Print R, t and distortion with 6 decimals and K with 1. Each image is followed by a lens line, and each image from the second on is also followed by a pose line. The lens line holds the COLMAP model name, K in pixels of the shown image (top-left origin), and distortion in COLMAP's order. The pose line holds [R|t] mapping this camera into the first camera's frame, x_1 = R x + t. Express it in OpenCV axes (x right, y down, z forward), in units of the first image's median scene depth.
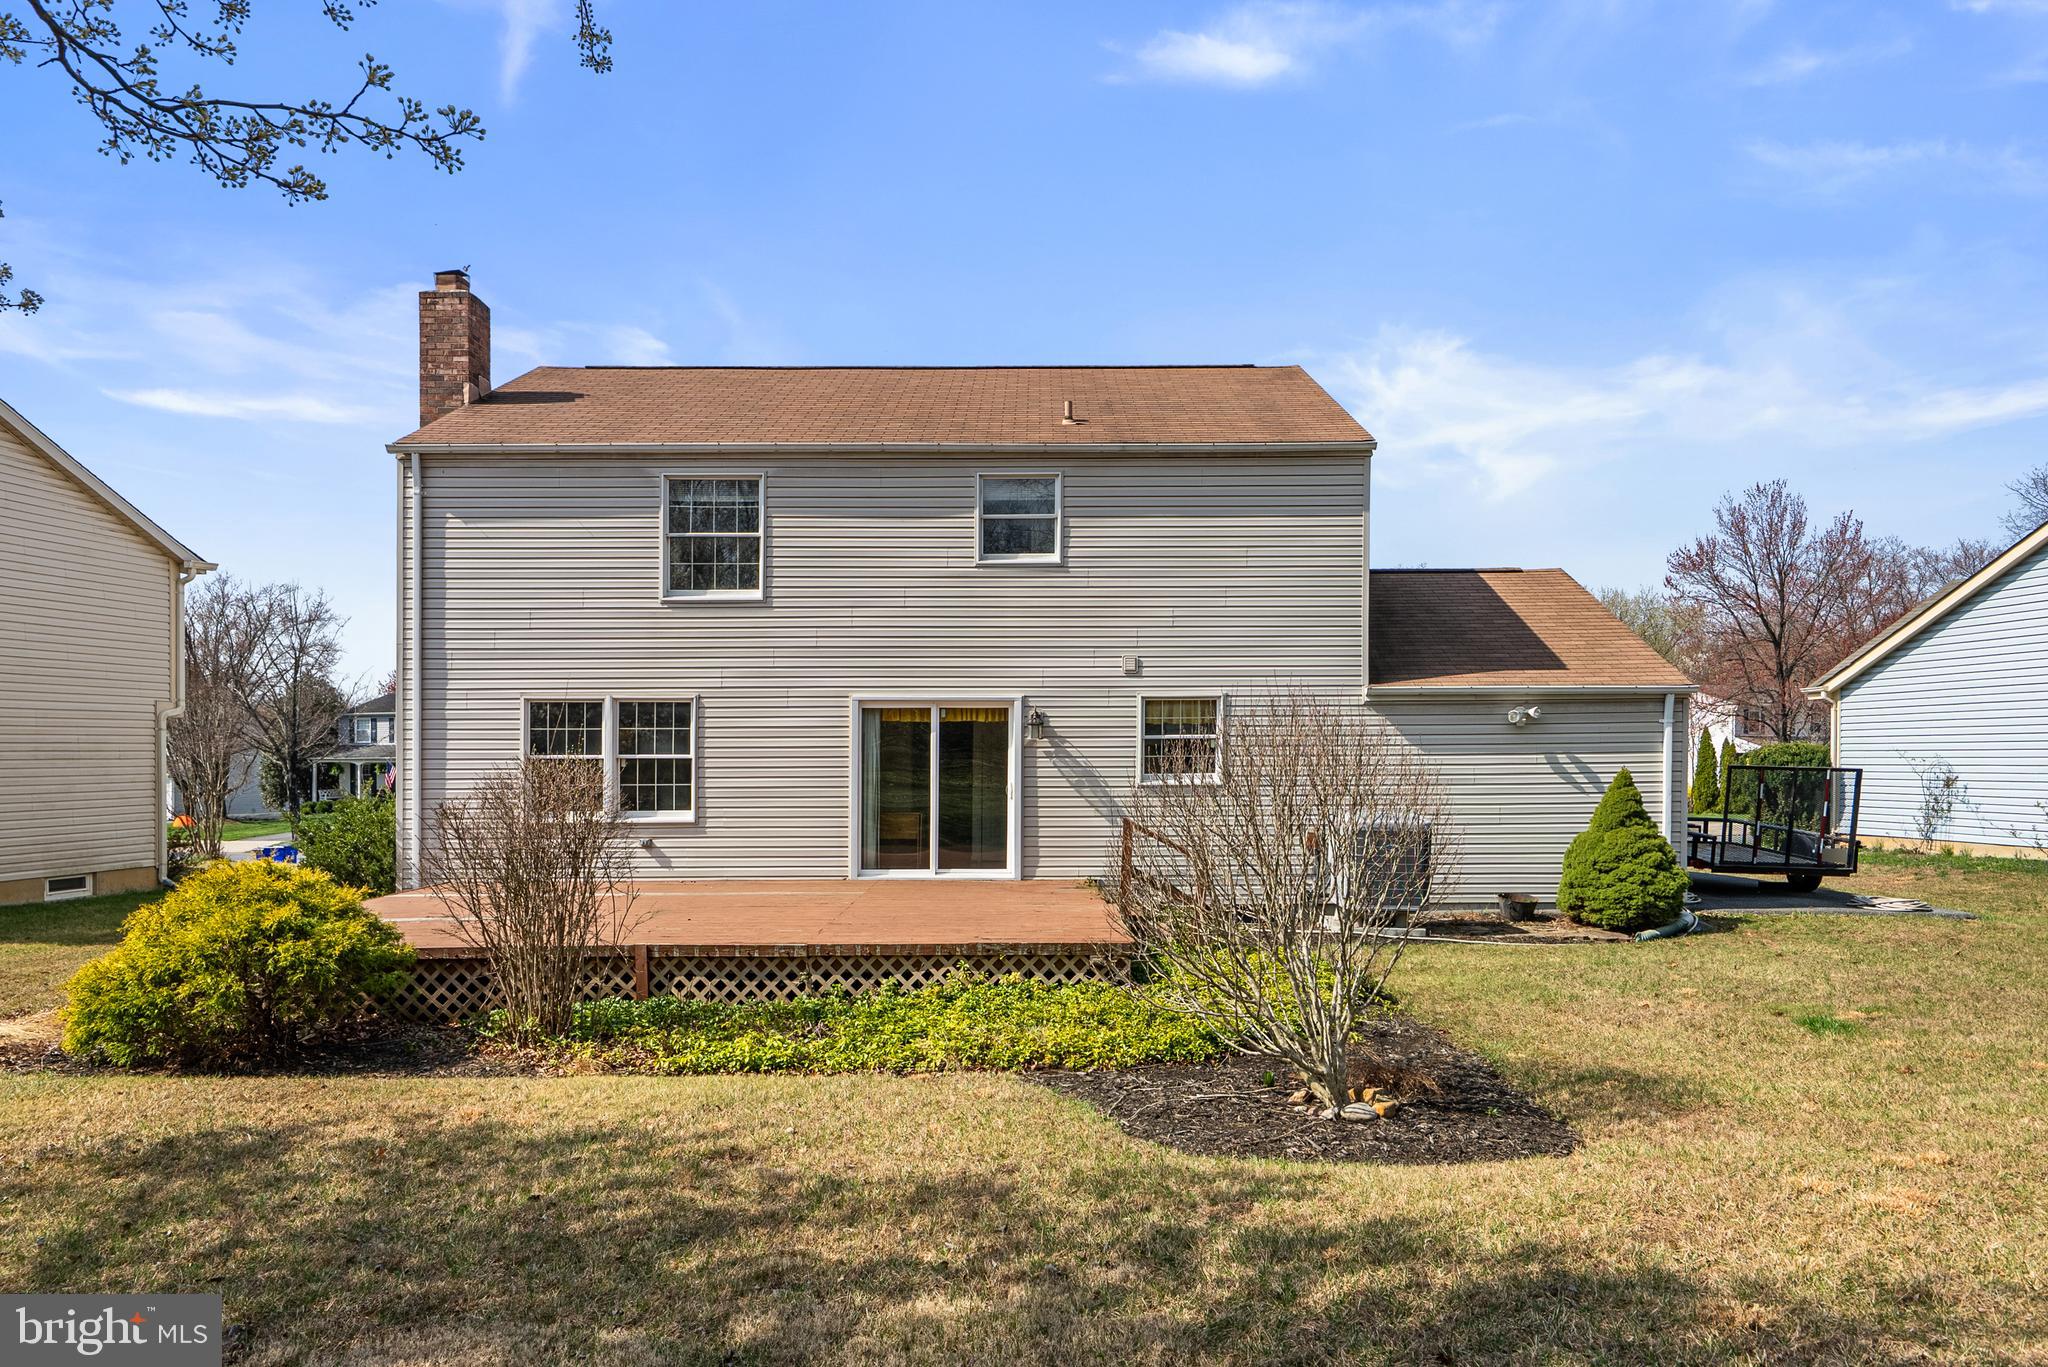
lens RADIAL K [[1219.2, 0, 1026.1], [0, 1219.2, 694.0], [0, 0, 1]] dist [0.007117, -0.001129]
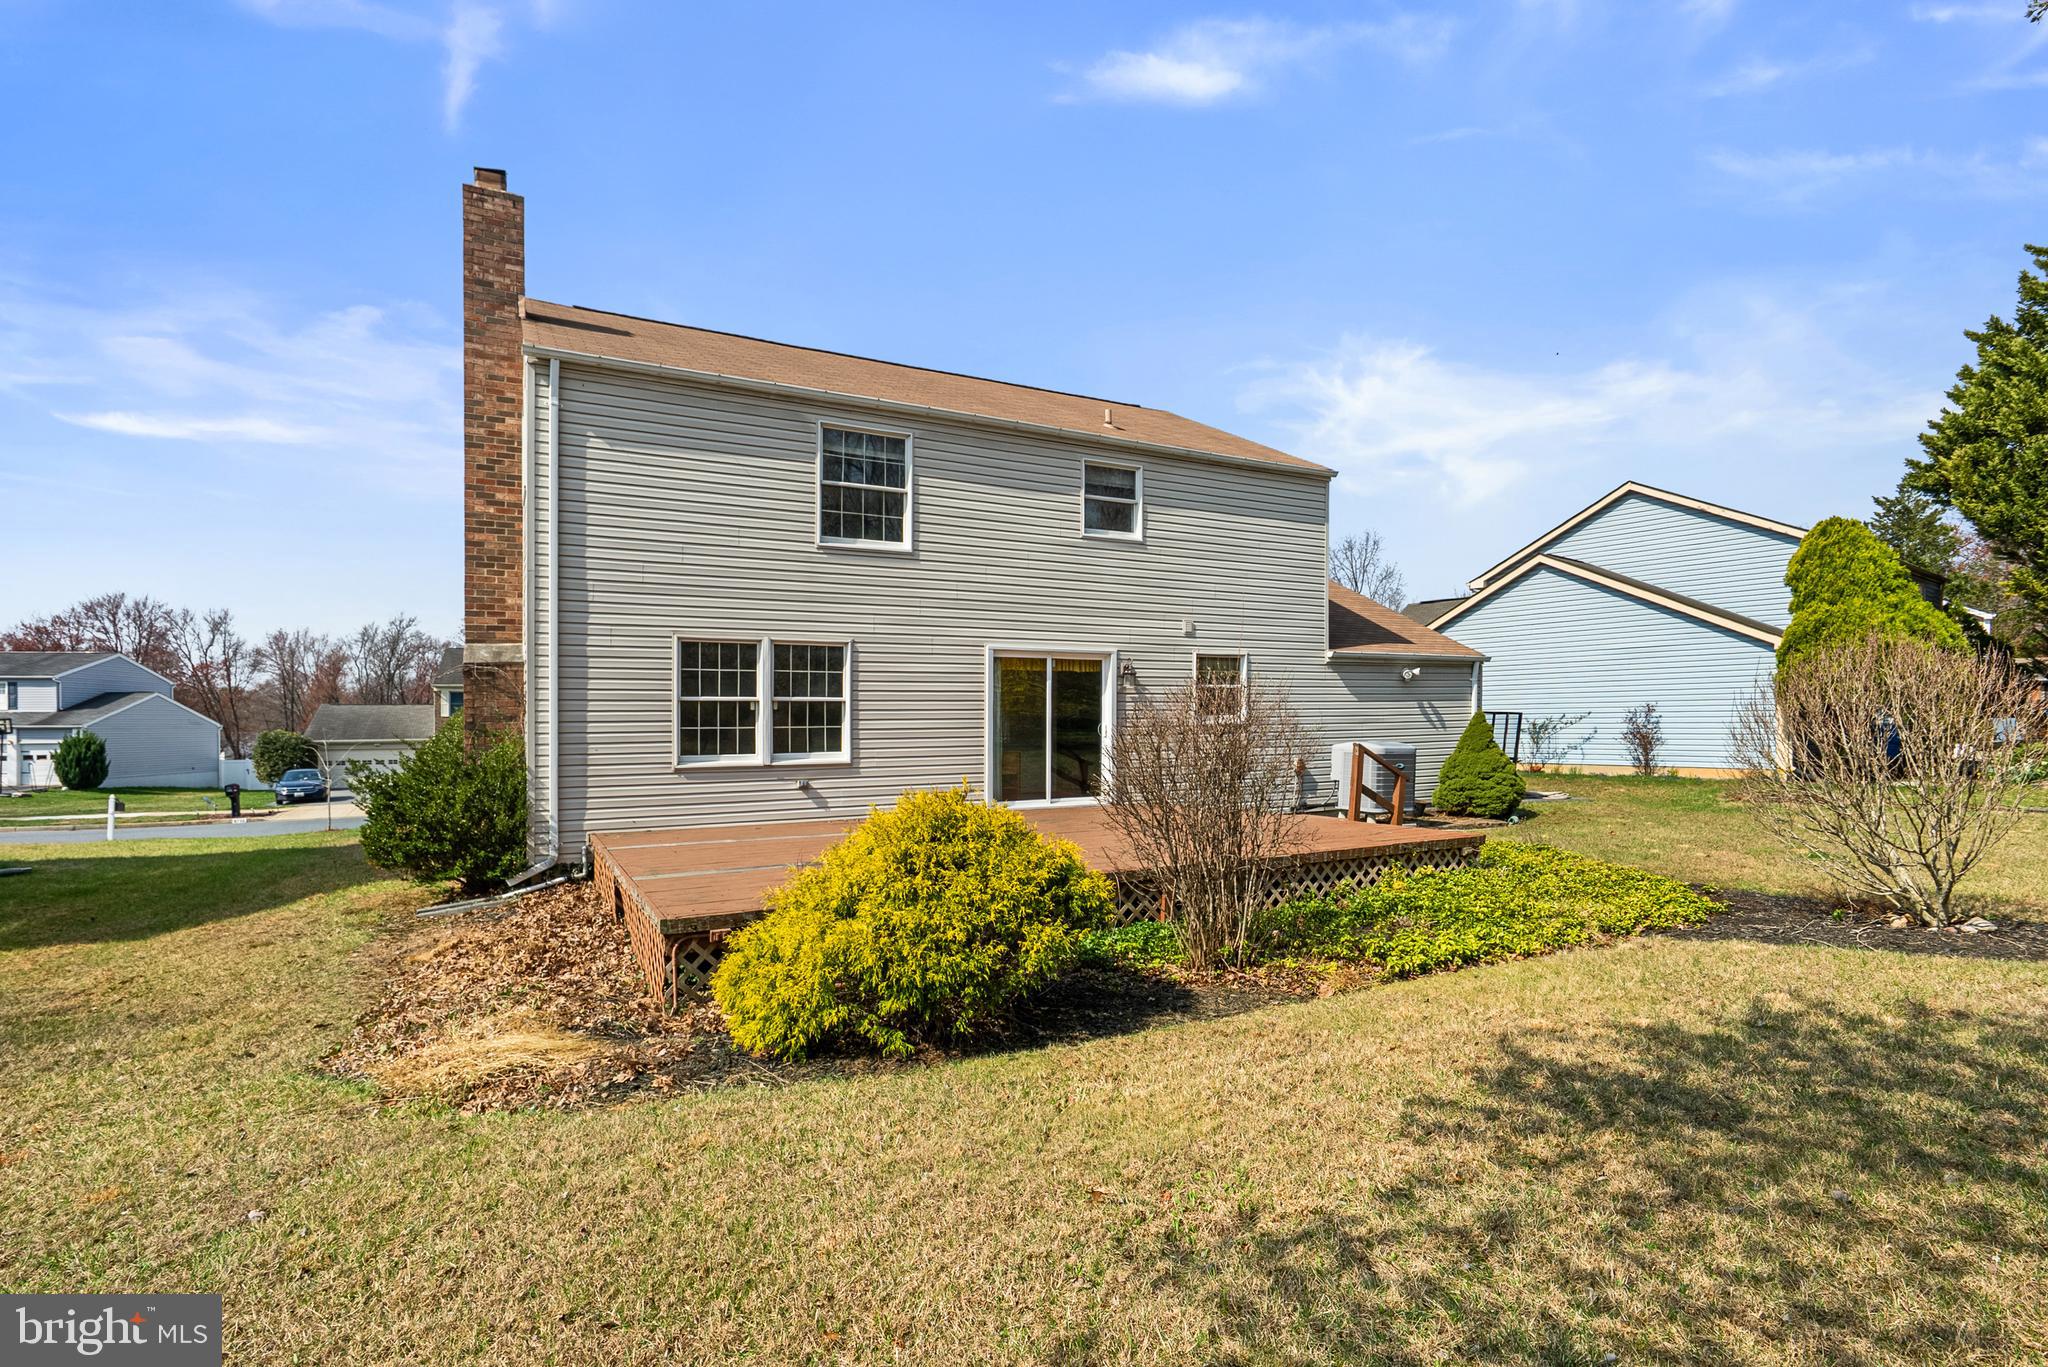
lens RADIAL K [[938.5, 0, 1024.2], [0, 938.5, 681.0], [0, 0, 1]] dist [-0.008270, 0.003704]
pose [[0.889647, 0.015092, 0.456399, -0.499366], [-0.017199, 0.999852, 0.000464, 0.032815], [-0.456324, -0.008262, 0.889775, 0.225907]]
